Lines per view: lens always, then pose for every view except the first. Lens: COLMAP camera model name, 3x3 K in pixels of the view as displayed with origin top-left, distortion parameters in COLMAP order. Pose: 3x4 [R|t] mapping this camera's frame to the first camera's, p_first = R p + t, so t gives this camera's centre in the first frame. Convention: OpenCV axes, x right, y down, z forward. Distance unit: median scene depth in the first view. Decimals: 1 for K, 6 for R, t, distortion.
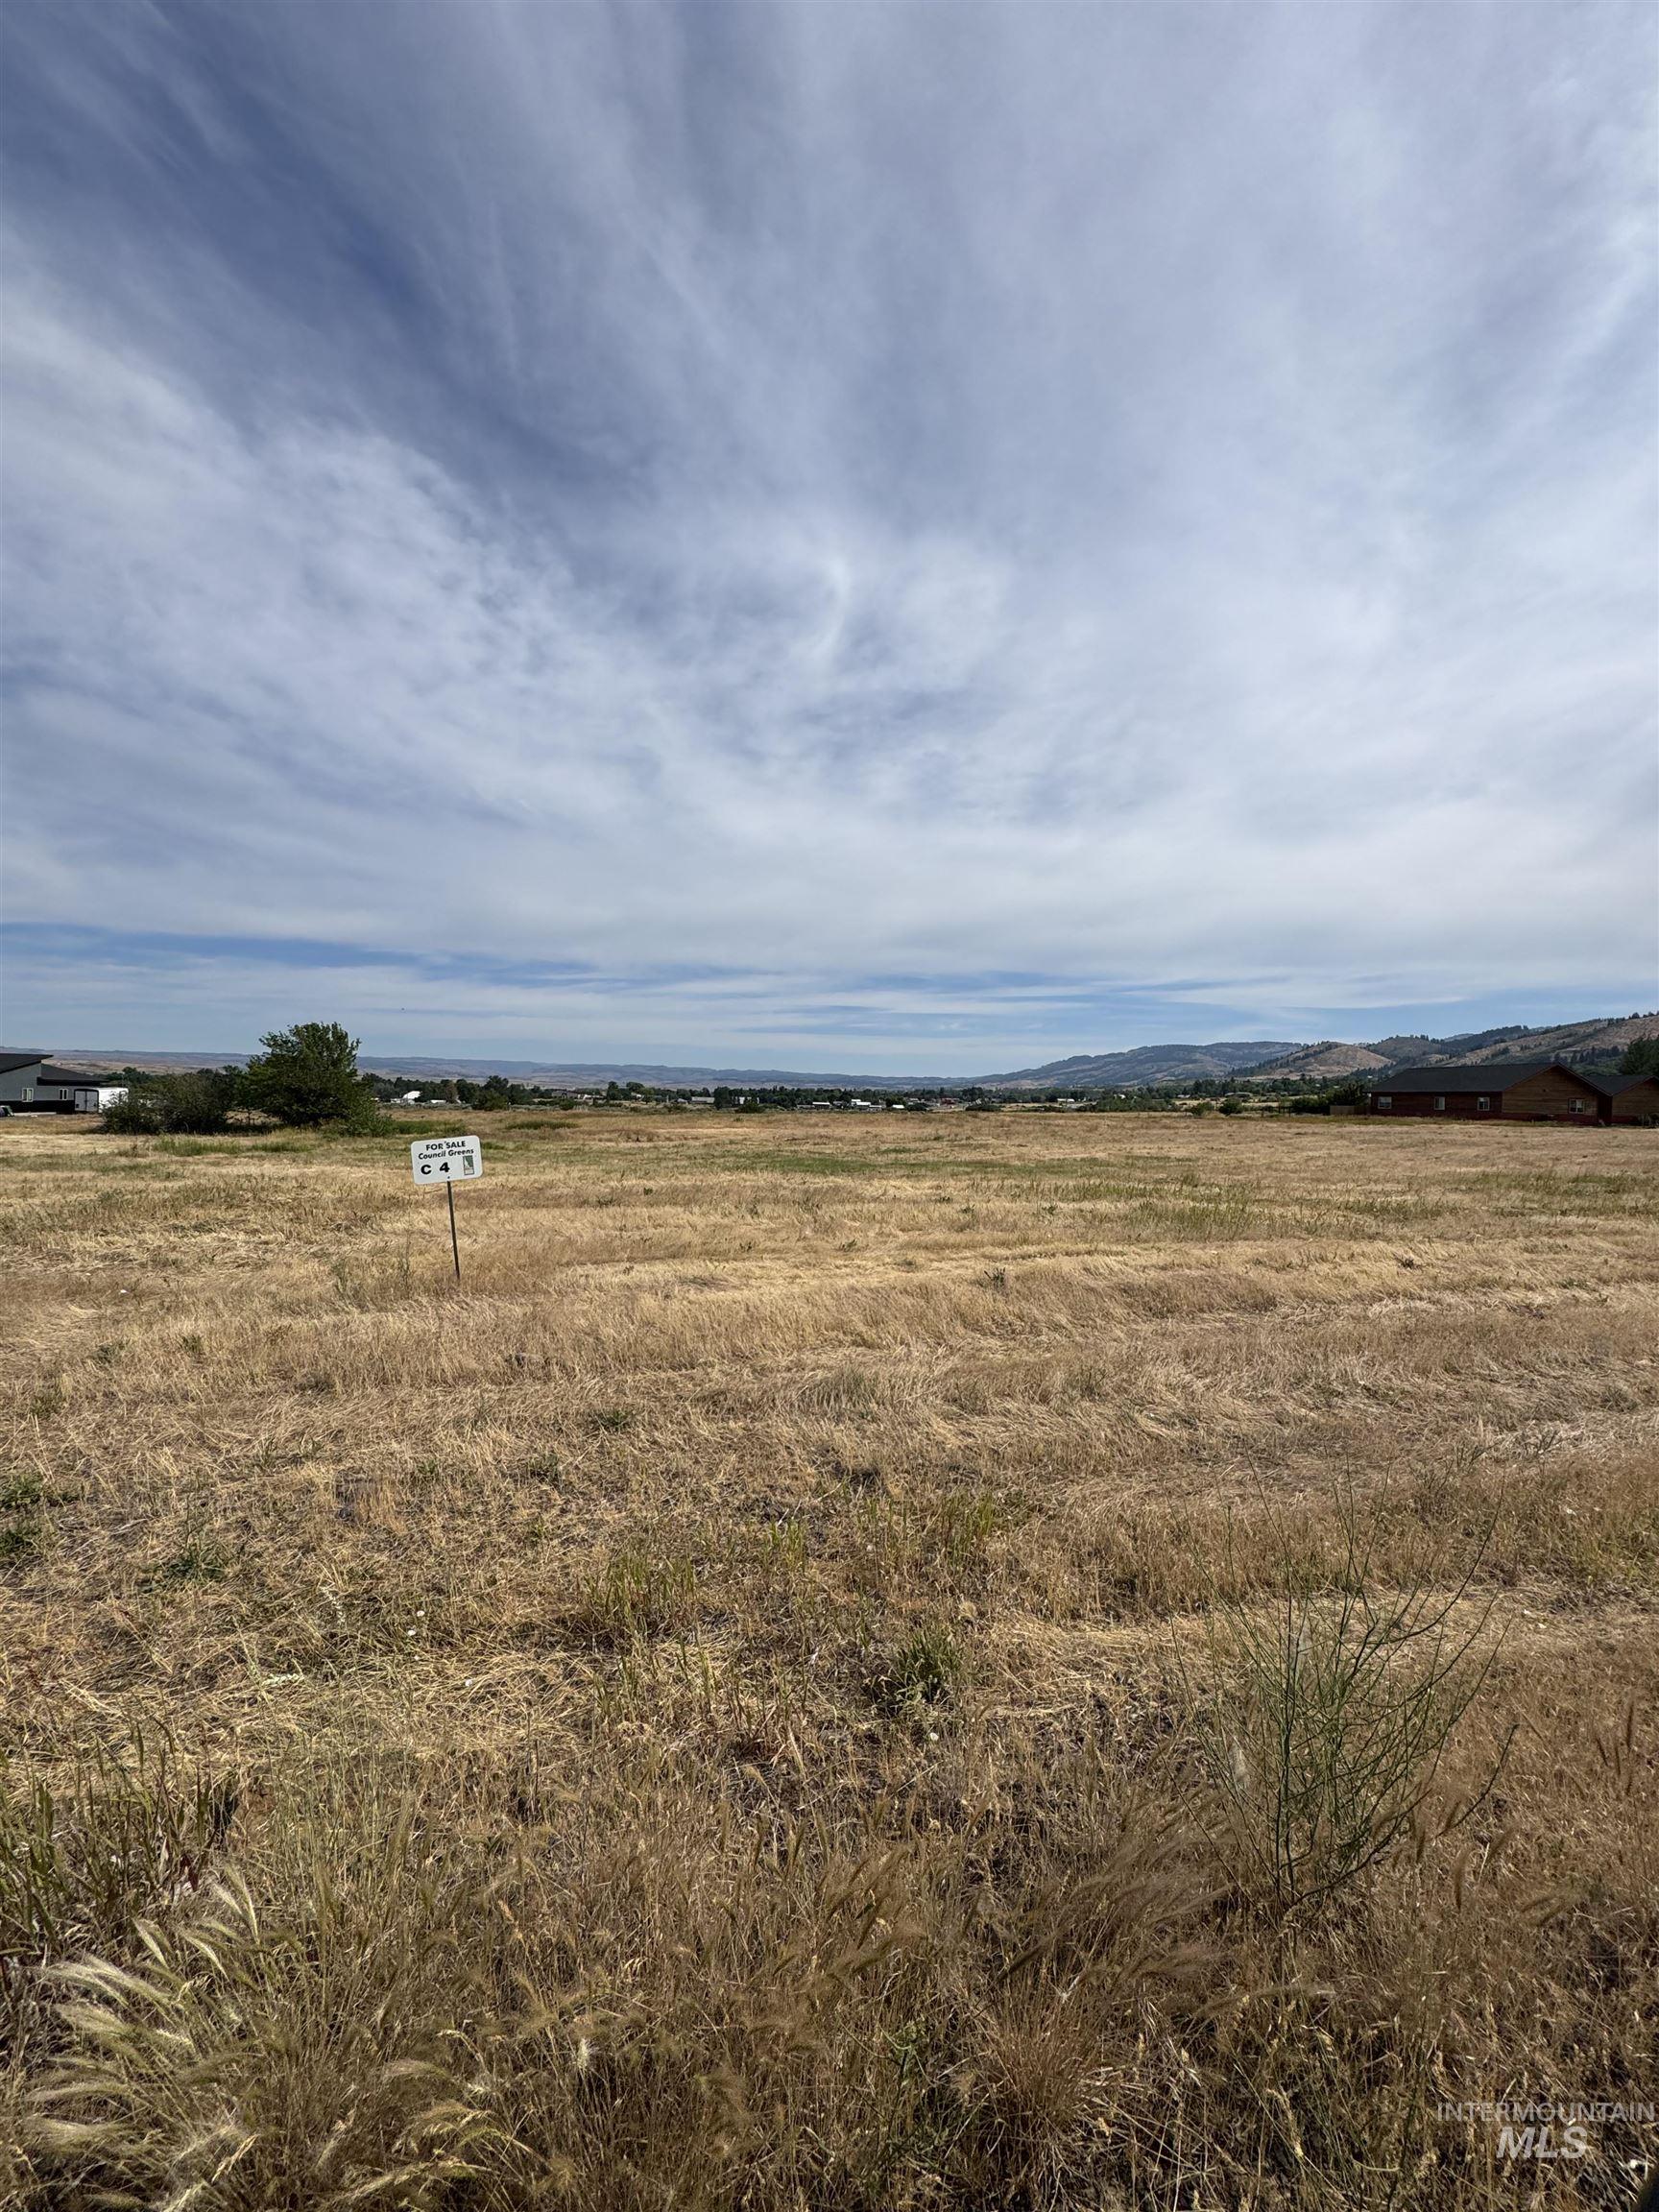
lens RADIAL K [[874.5, 0, 827.9], [0, 874.5, 1093.0], [0, 0, 1]] dist [-0.000012, 0.000142]
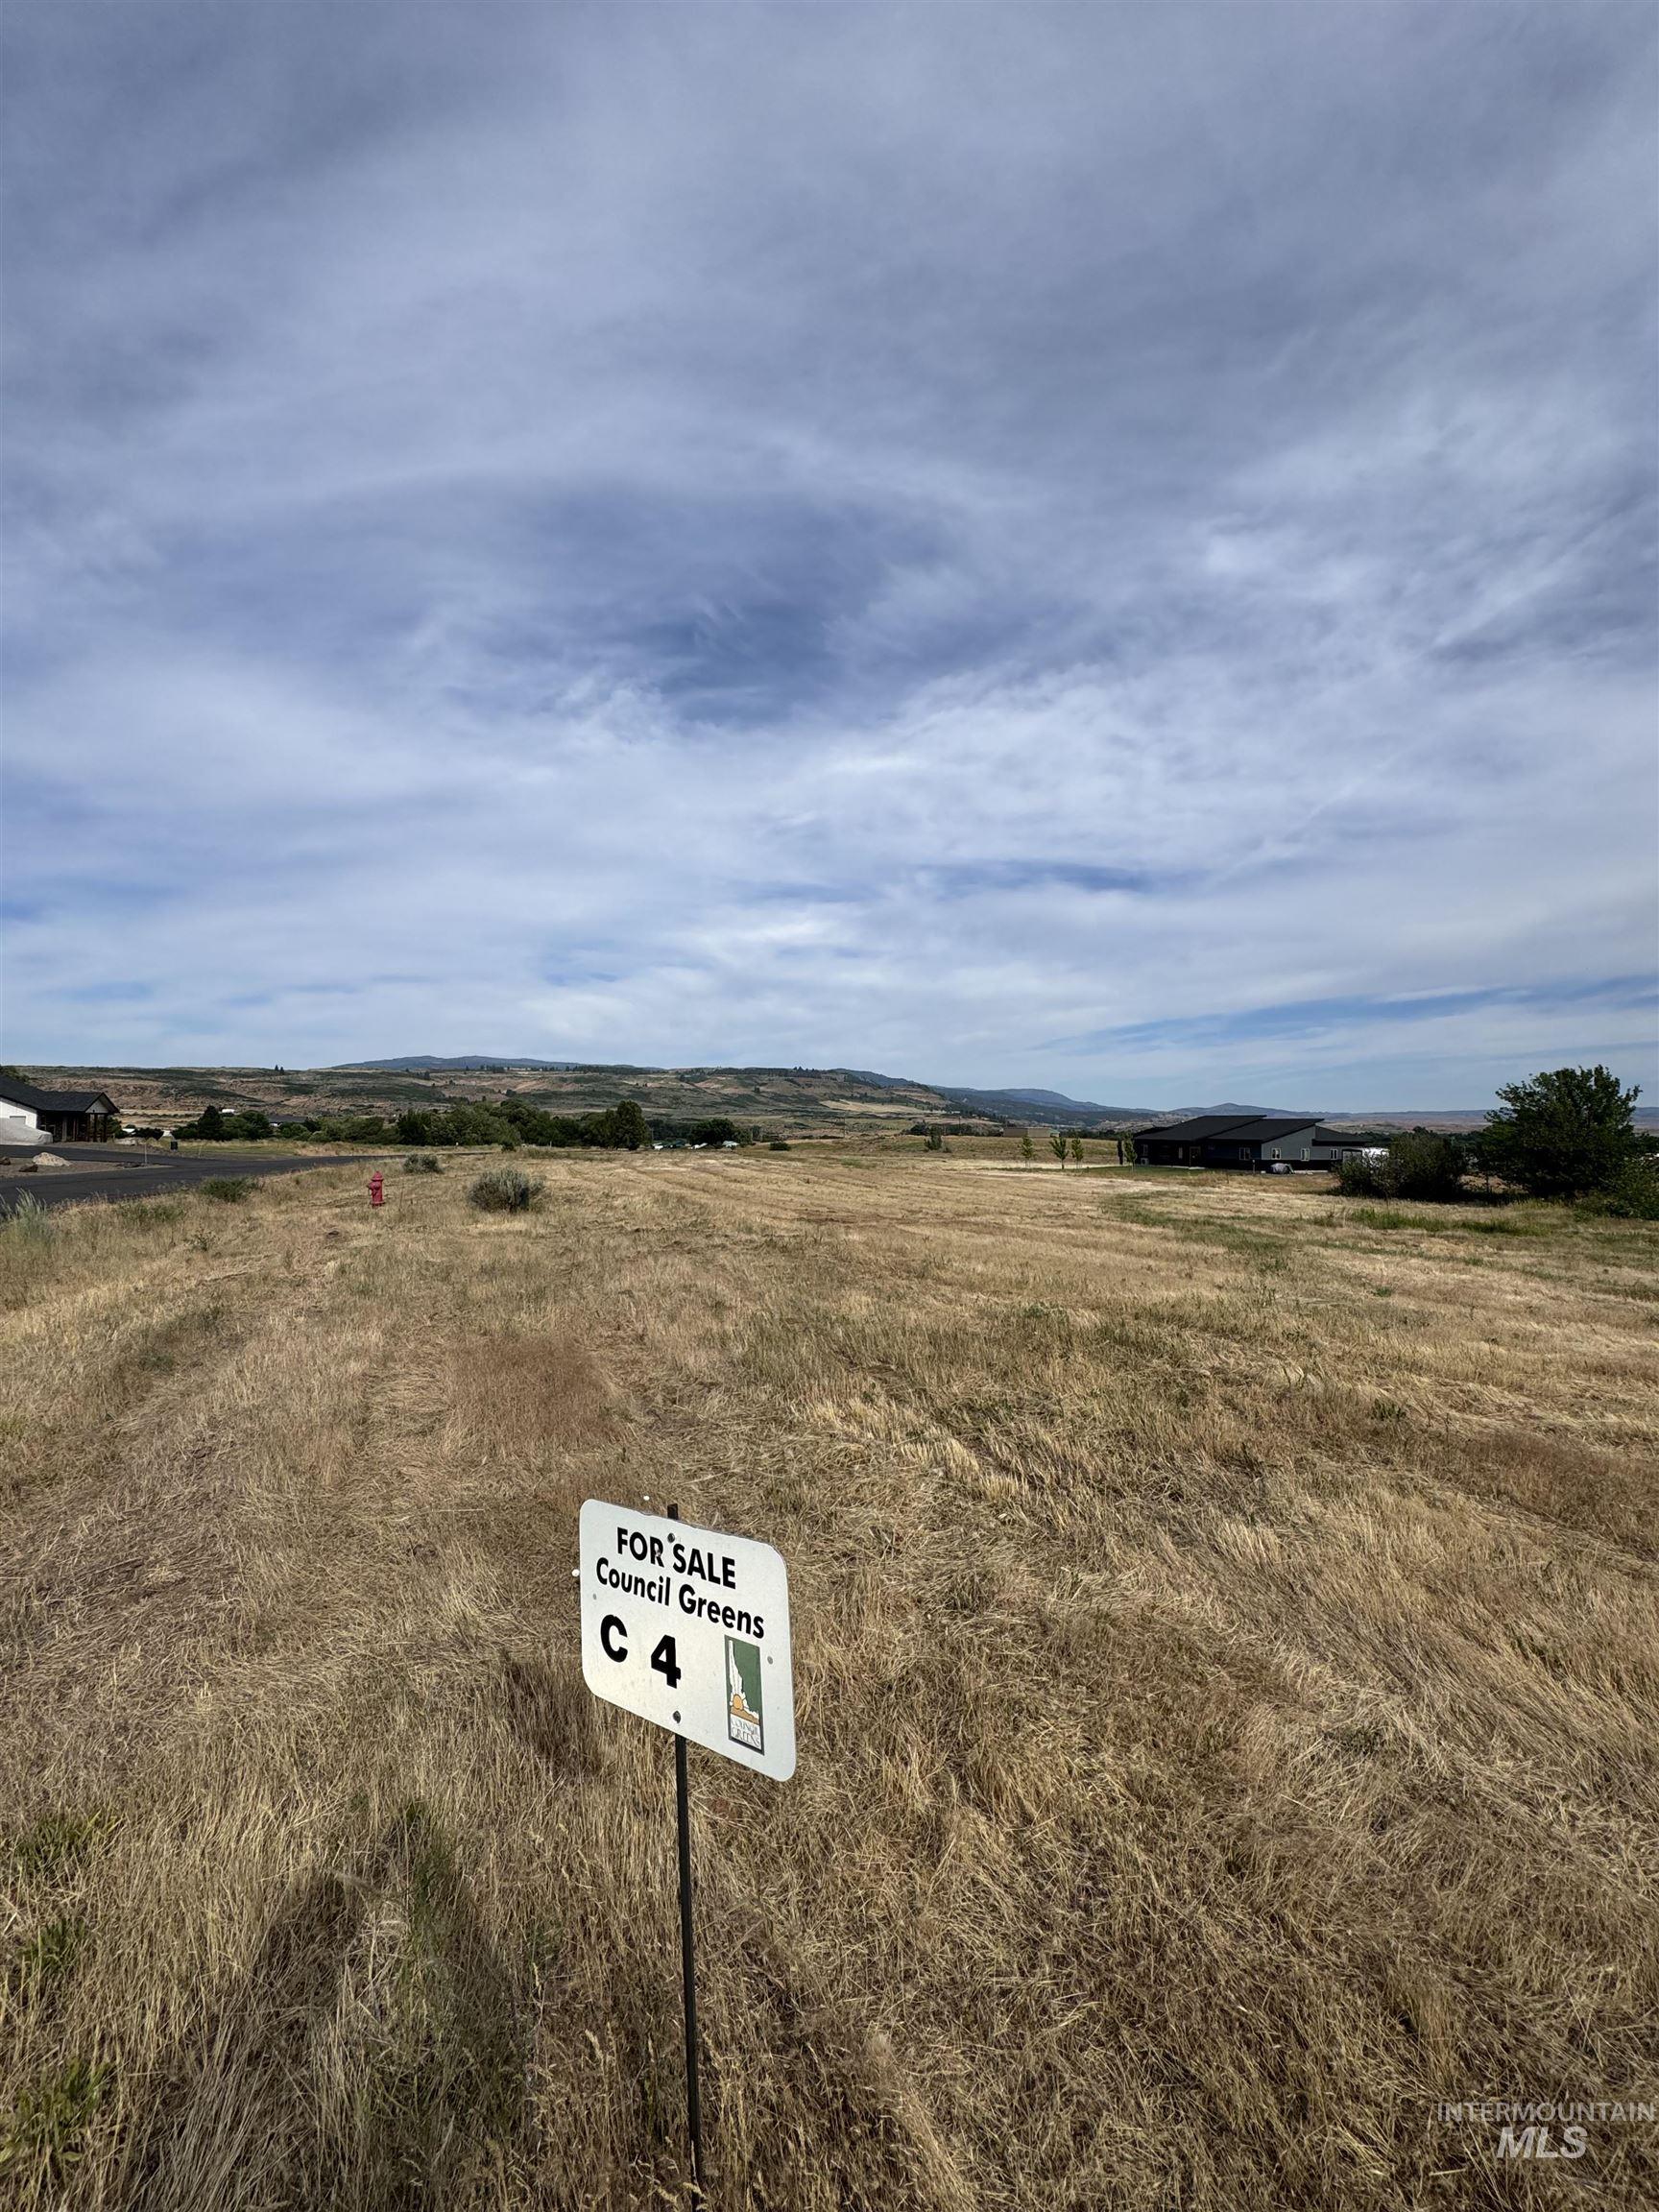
lens RADIAL K [[874.5, 0, 827.9], [0, 874.5, 1093.0], [0, 0, 1]] dist [-0.000012, 0.000142]
pose [[0.296369, -0.062199, -0.953046, -0.100964], [-0.000848, 0.997860, -0.065387, -0.018567], [0.955073, 0.020187, 0.295682, 0.478757]]
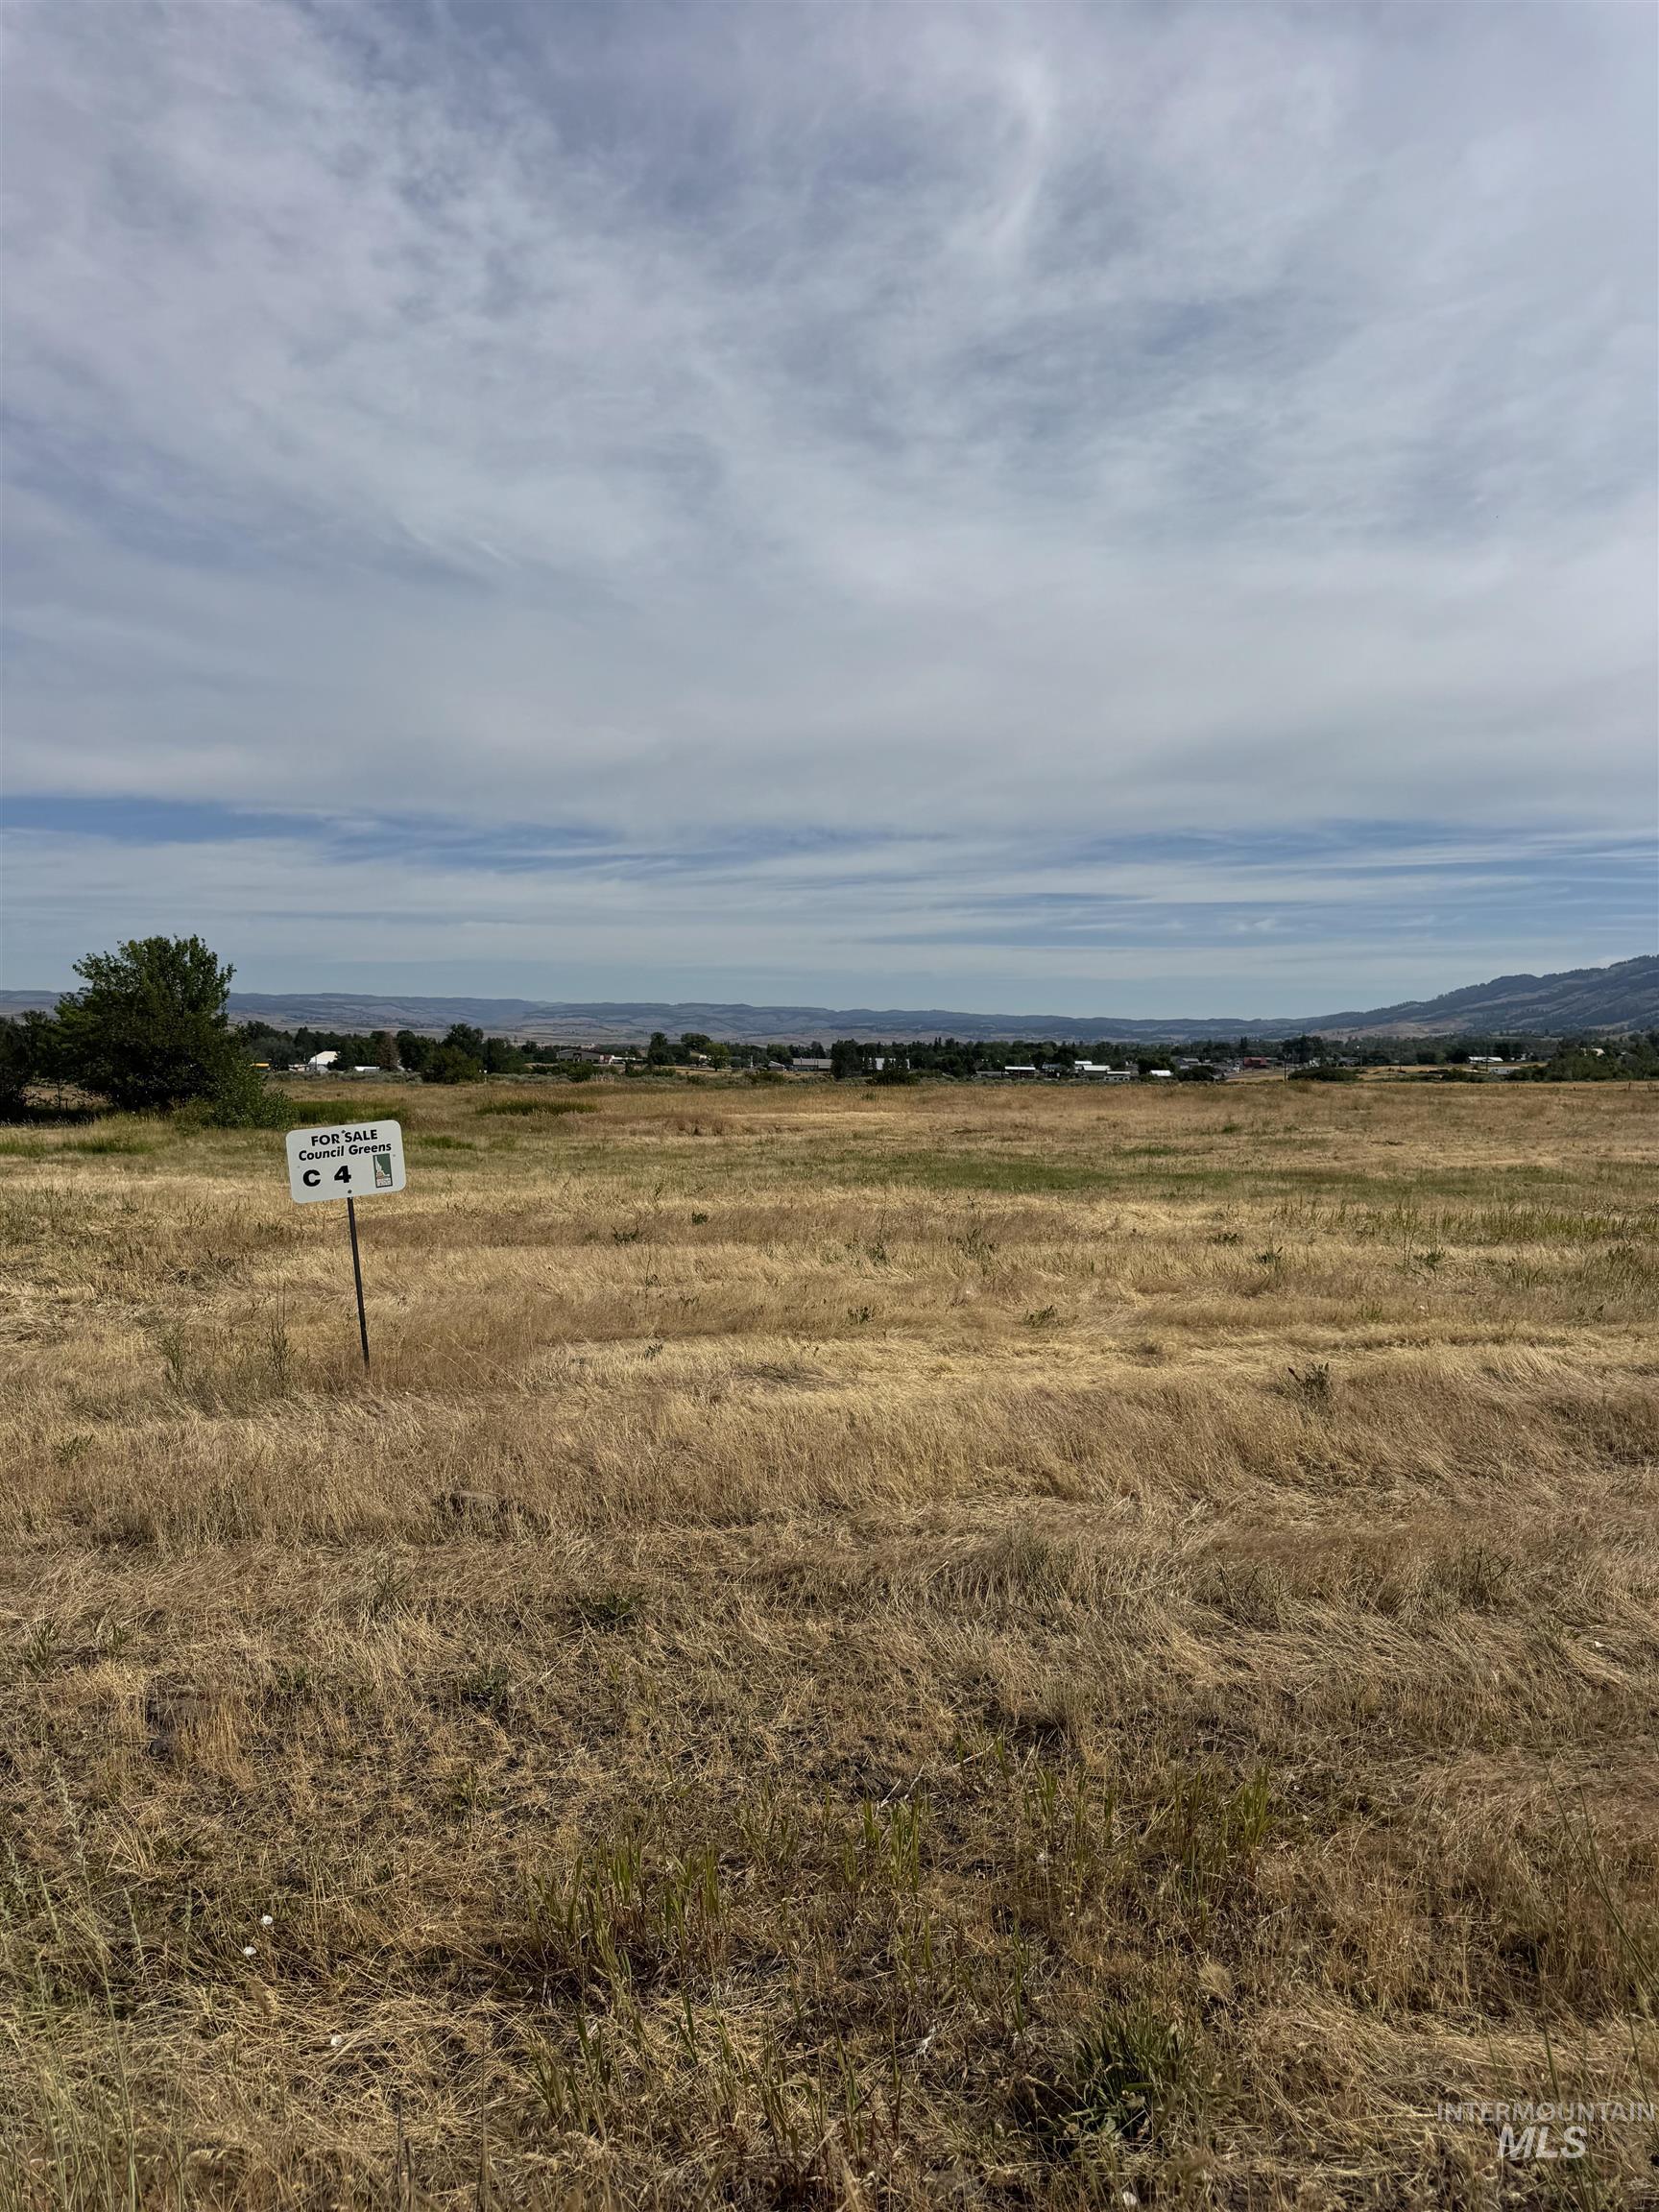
lens RADIAL K [[1540.9, 0, 829.0], [0, 1540.9, 1083.2], [0, 0, 1]] dist [0.122694, -0.188132]
pose [[0.991358, -0.004749, -0.131101, 0.016162], [0.007536, 0.999756, 0.020771, 0.002945], [0.130971, -0.021579, 0.991151, 0.002732]]
